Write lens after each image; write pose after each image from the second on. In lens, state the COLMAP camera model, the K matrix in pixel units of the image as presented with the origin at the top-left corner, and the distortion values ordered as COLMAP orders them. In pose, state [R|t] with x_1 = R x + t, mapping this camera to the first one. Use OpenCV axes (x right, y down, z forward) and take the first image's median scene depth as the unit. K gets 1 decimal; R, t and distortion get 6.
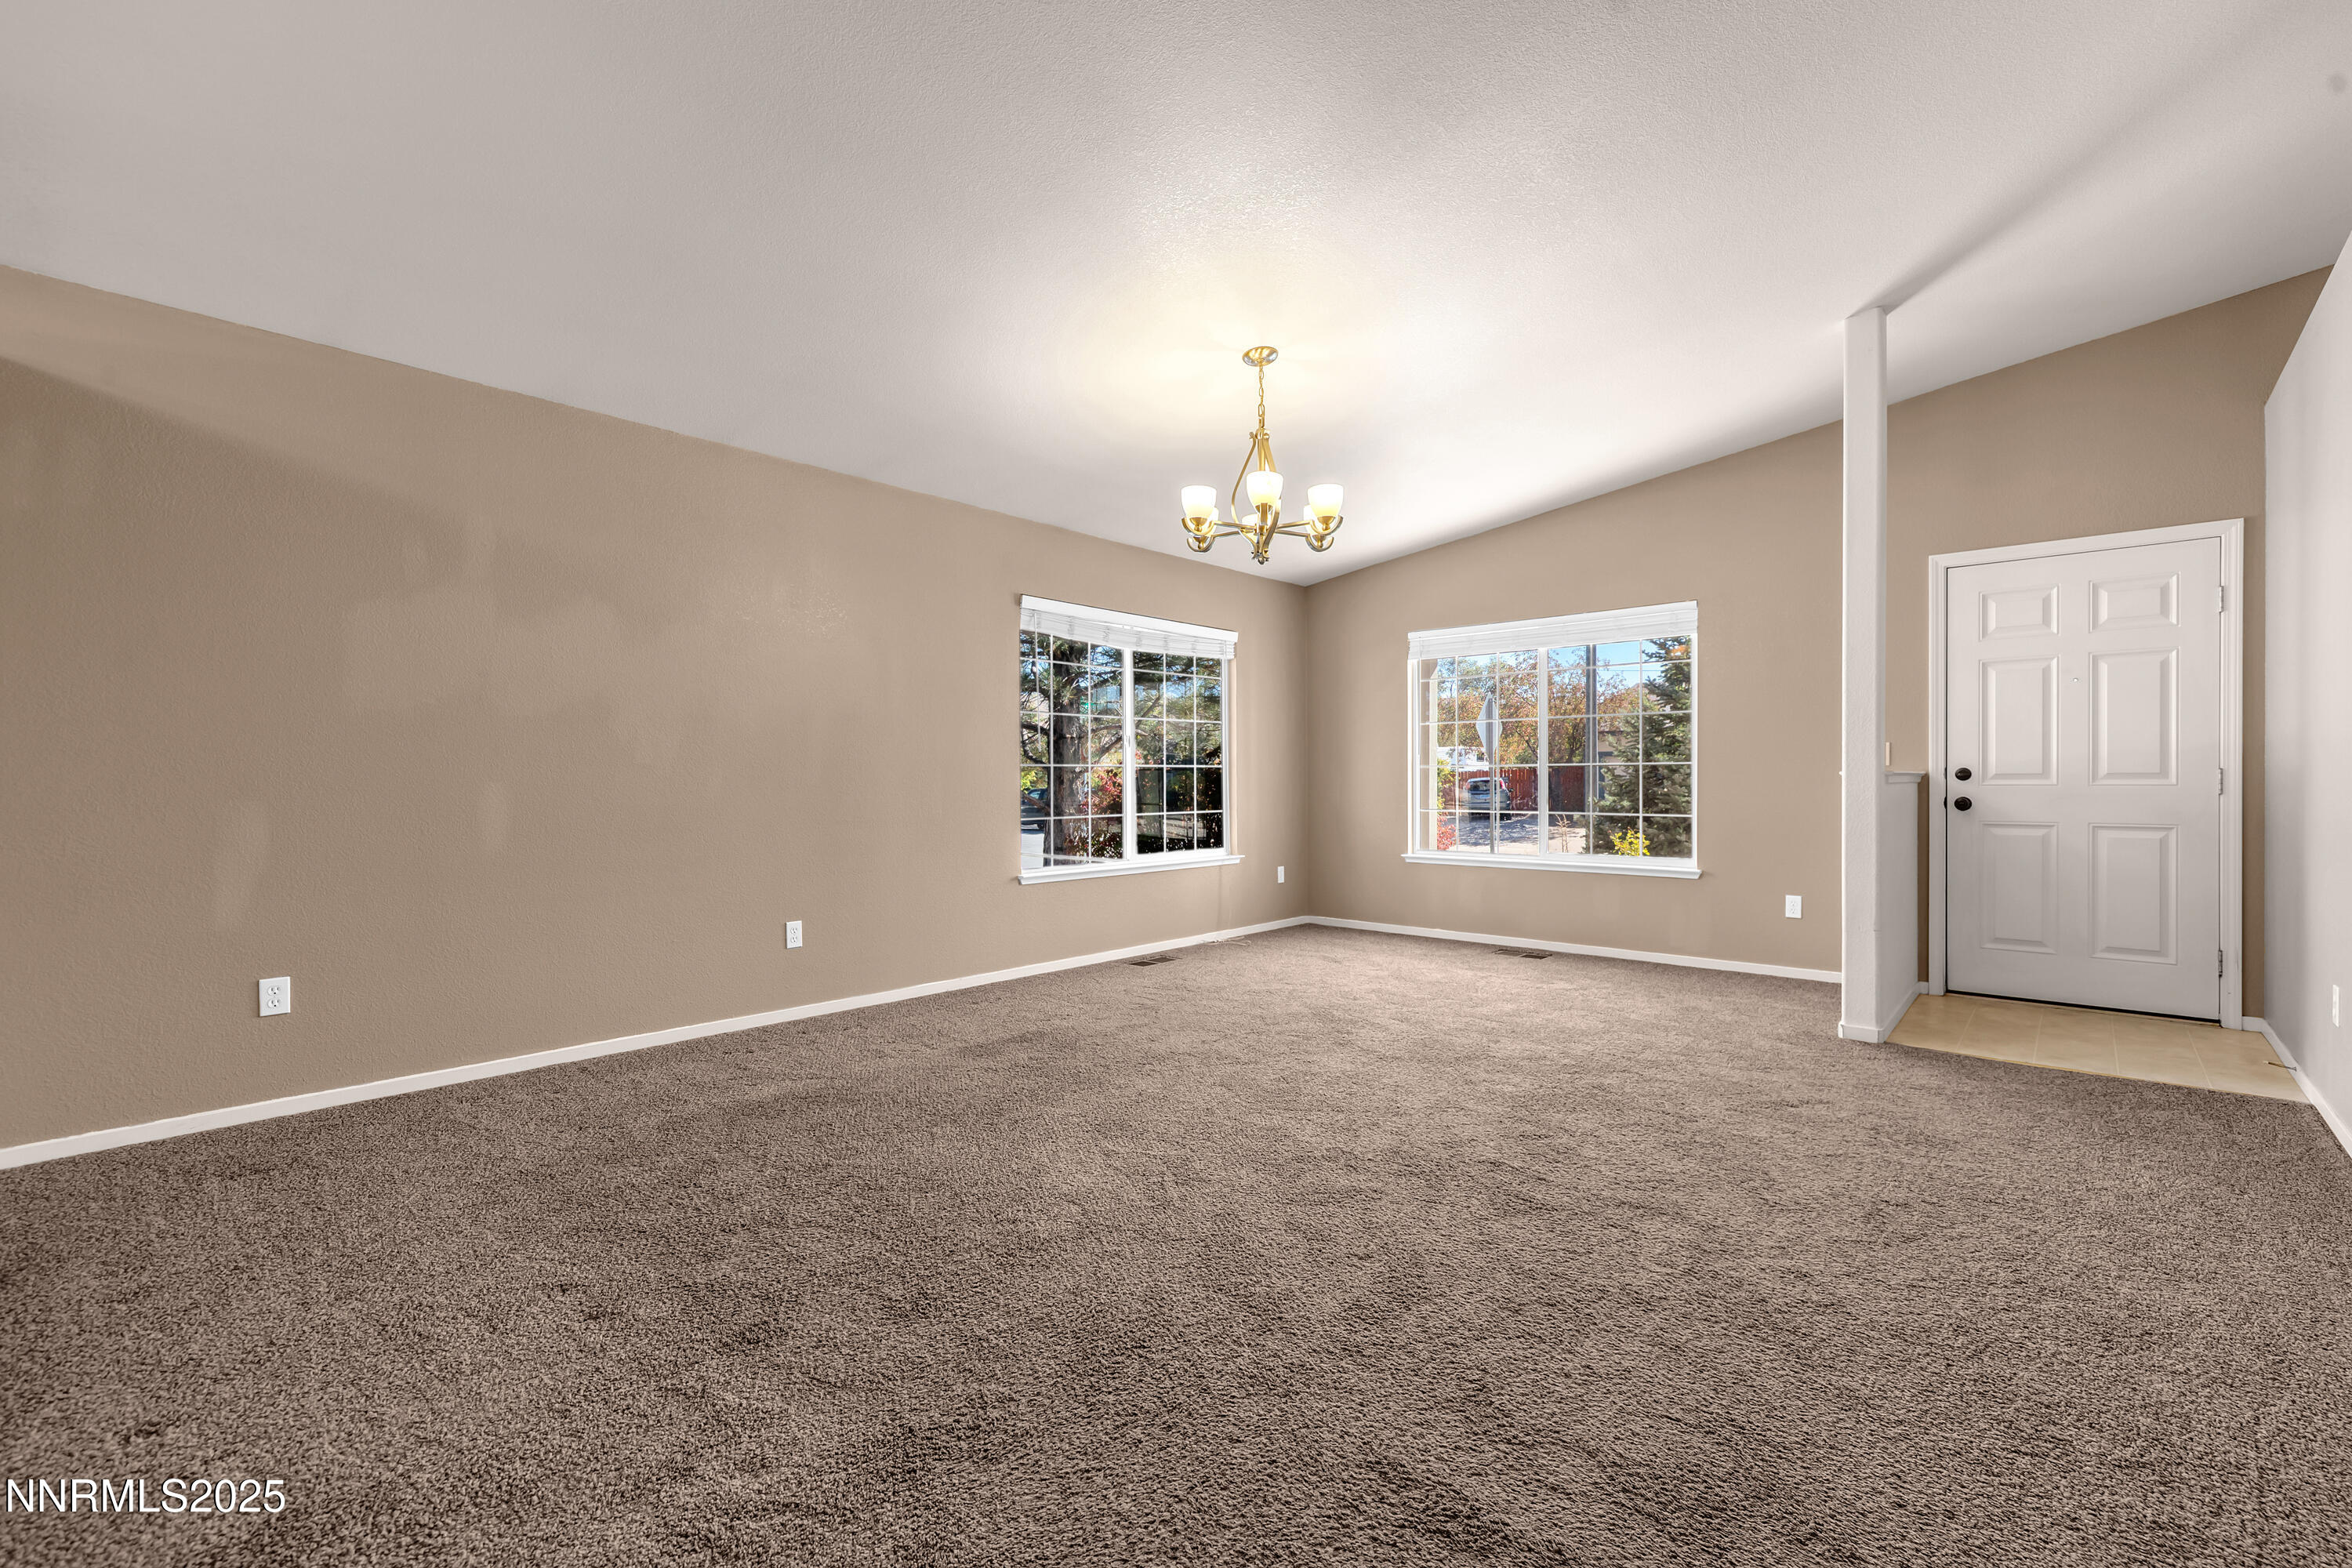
lens RADIAL K [[999.9, 0, 1197.9], [0, 999.9, 776.3], [0, 0, 1]] dist [0.000464, 0.000041]
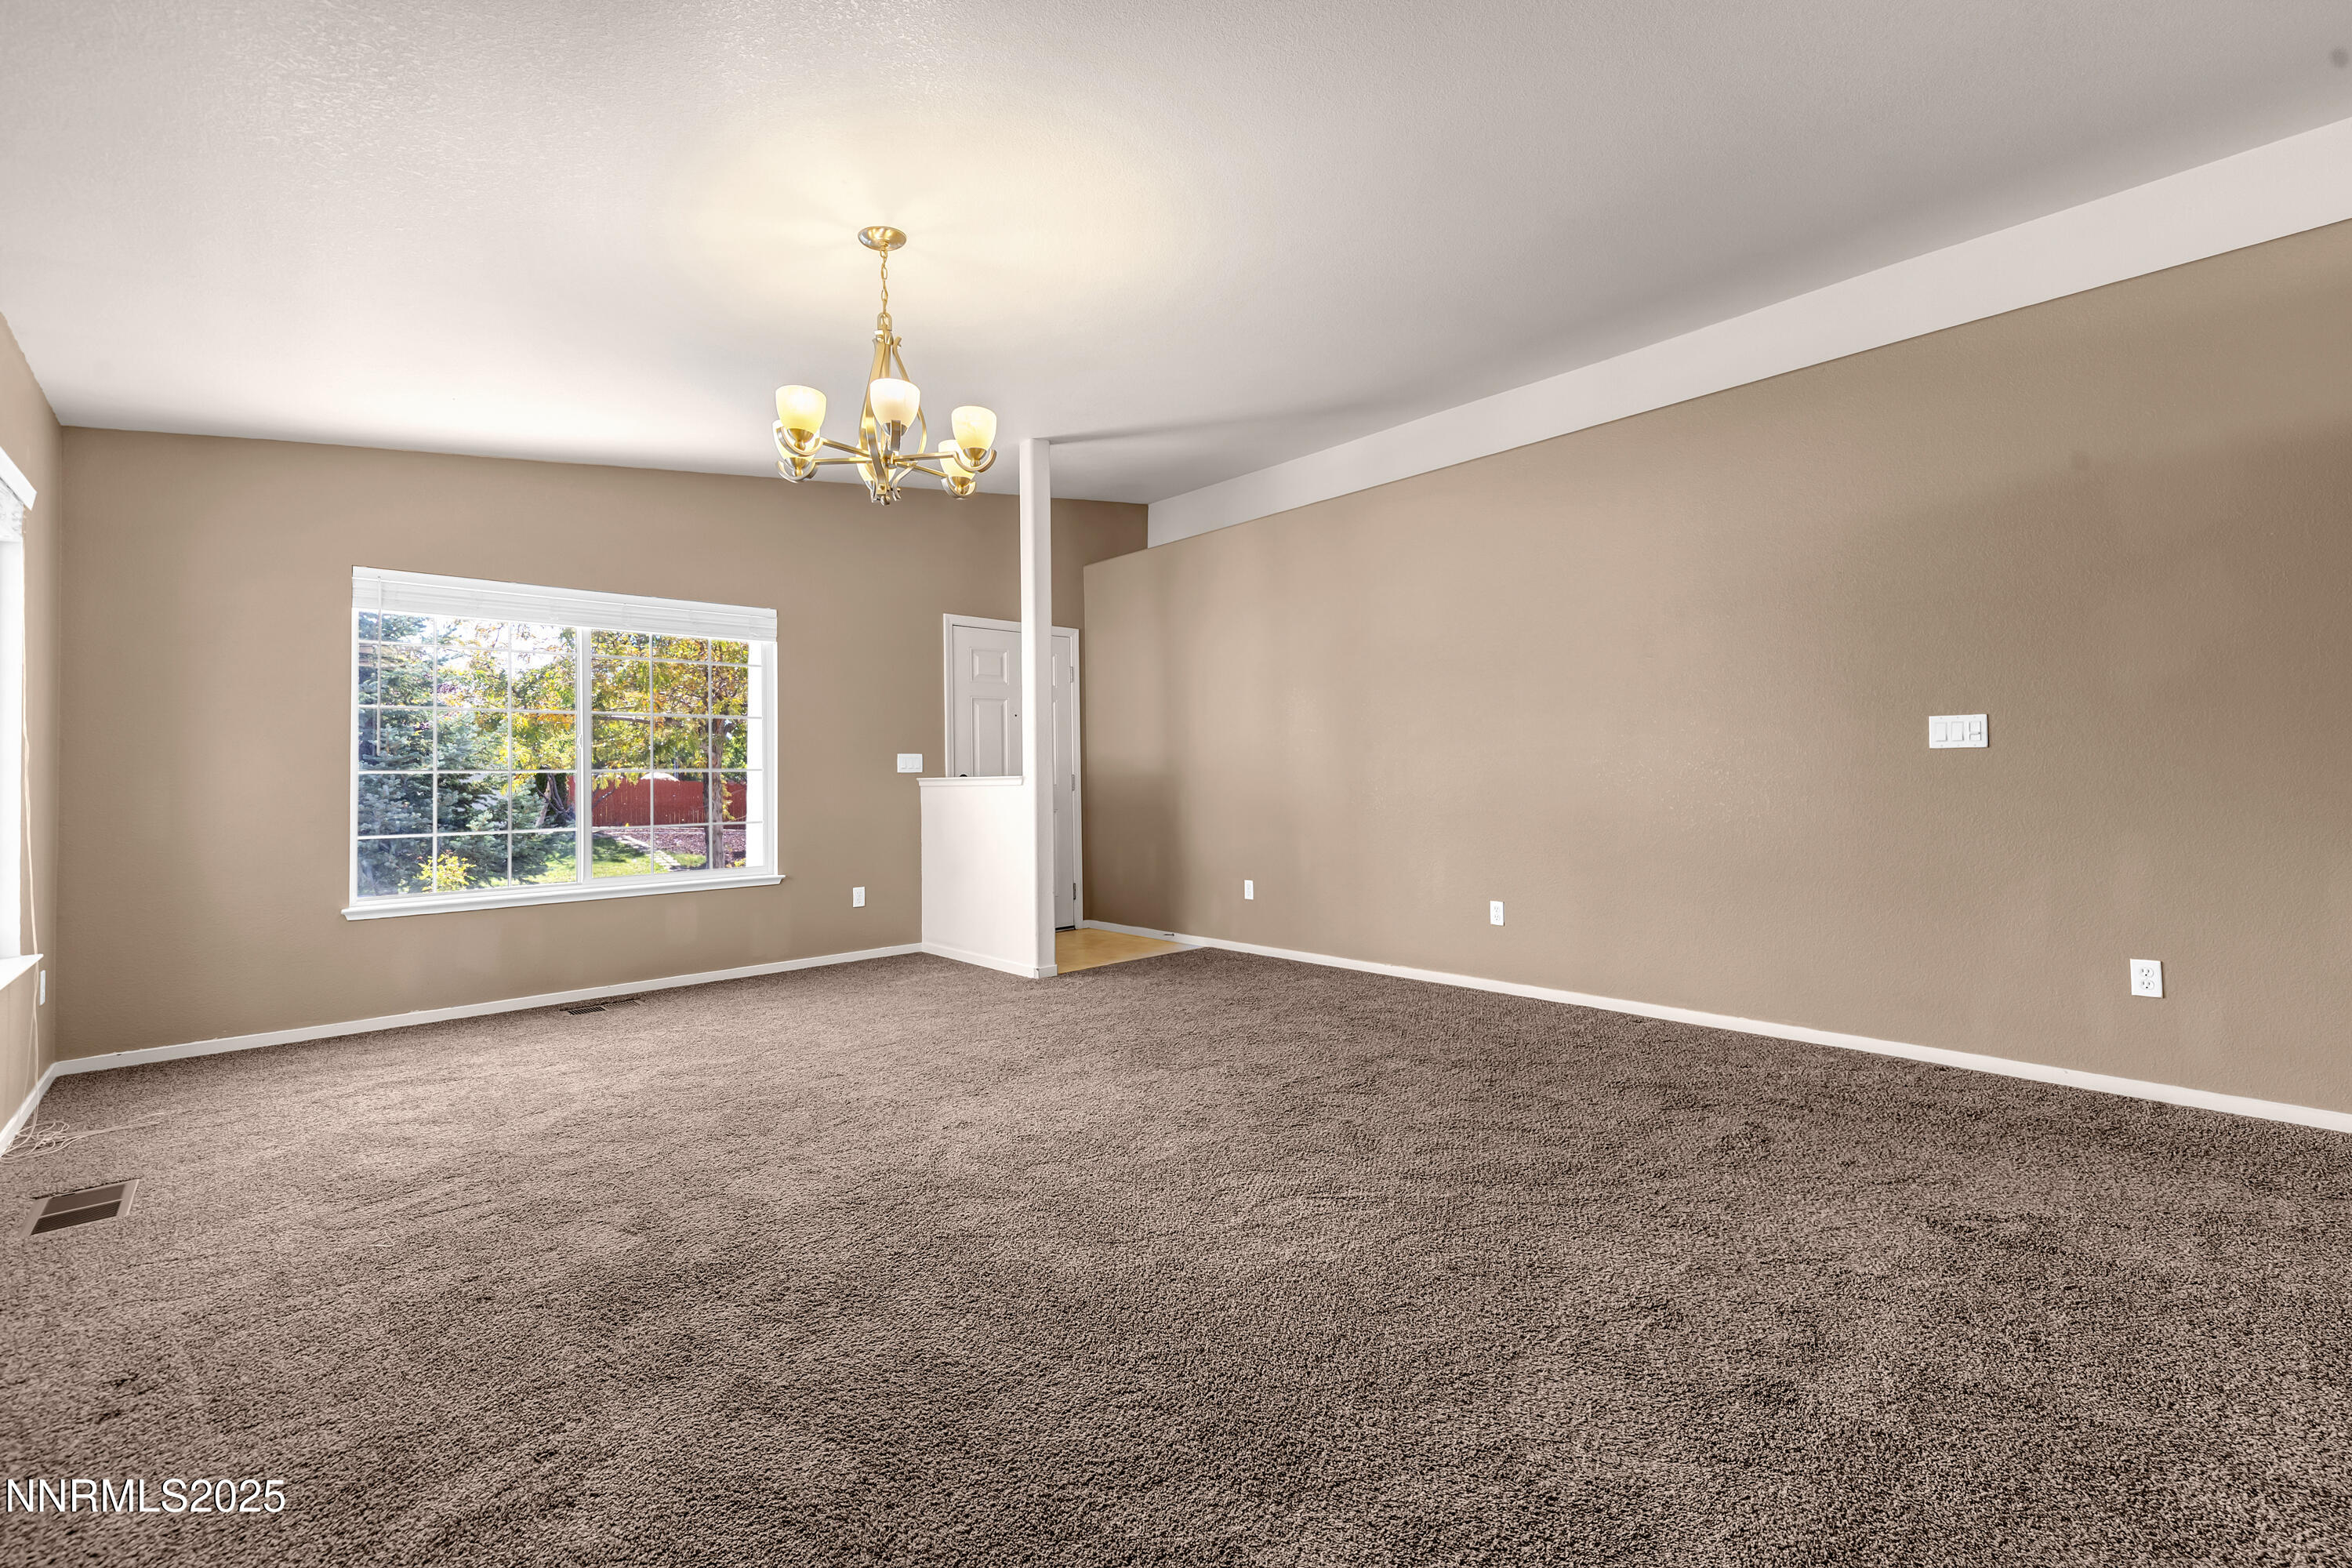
lens RADIAL K [[999.9, 0, 1193.3], [0, 999.9, 782.2], [0, 0, 1]] dist [0.000464, 0.000041]
pose [[0.091869, -0.006044, 0.995753, -0.626052], [0.012870, 0.999905, 0.004882, -0.001790], [-0.995688, 0.012367, 0.091938, 0.648694]]
